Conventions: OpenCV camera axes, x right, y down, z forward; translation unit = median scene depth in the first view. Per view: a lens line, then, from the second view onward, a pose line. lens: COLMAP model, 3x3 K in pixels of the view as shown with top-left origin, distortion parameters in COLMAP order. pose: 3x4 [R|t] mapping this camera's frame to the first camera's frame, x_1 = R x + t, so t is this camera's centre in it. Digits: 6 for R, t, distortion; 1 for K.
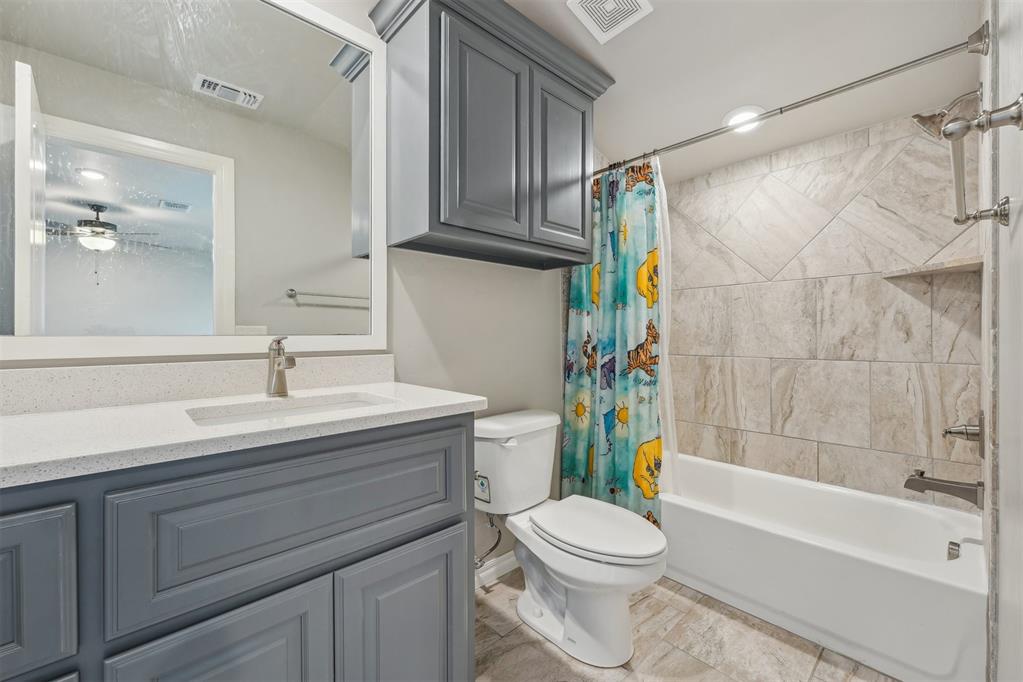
lens RADIAL K [[413.4, 0, 513.4], [0, 413.4, 339.0], [0, 0, 1]] dist [0.003292, -0.000629]
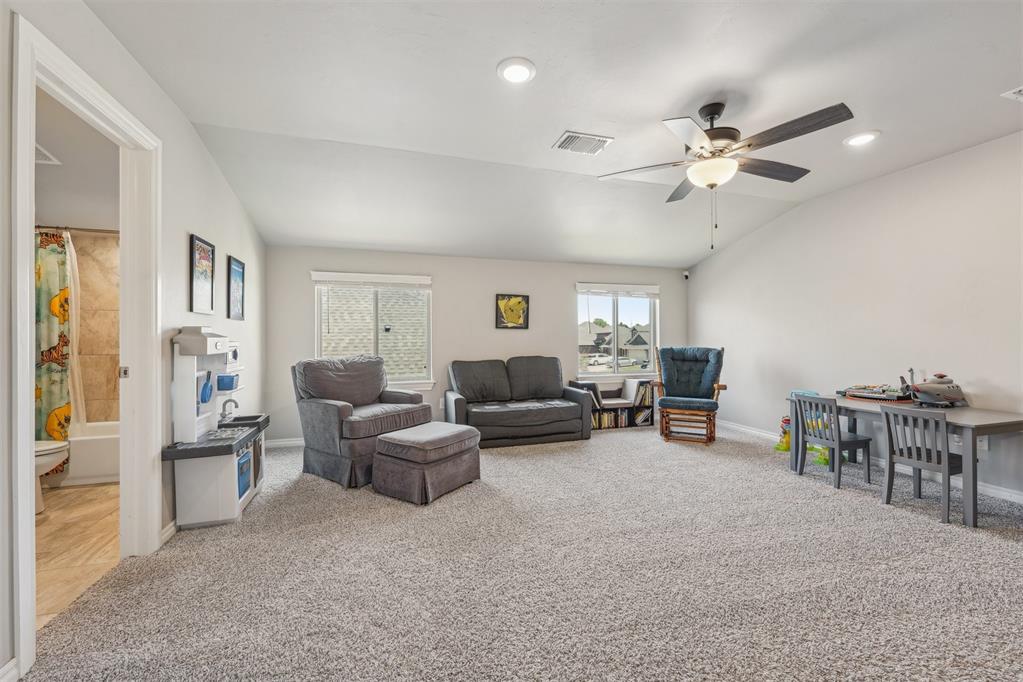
lens RADIAL K [[413.4, 0, 514.0], [0, 413.4, 338.3], [0, 0, 1]] dist [0.003292, -0.000629]
pose [[0.437887, 0.007856, 0.898995, -0.346631], [0.011743, 0.999827, -0.014457, 0.023970], [-0.898953, 0.016888, 0.437719, -1.279483]]
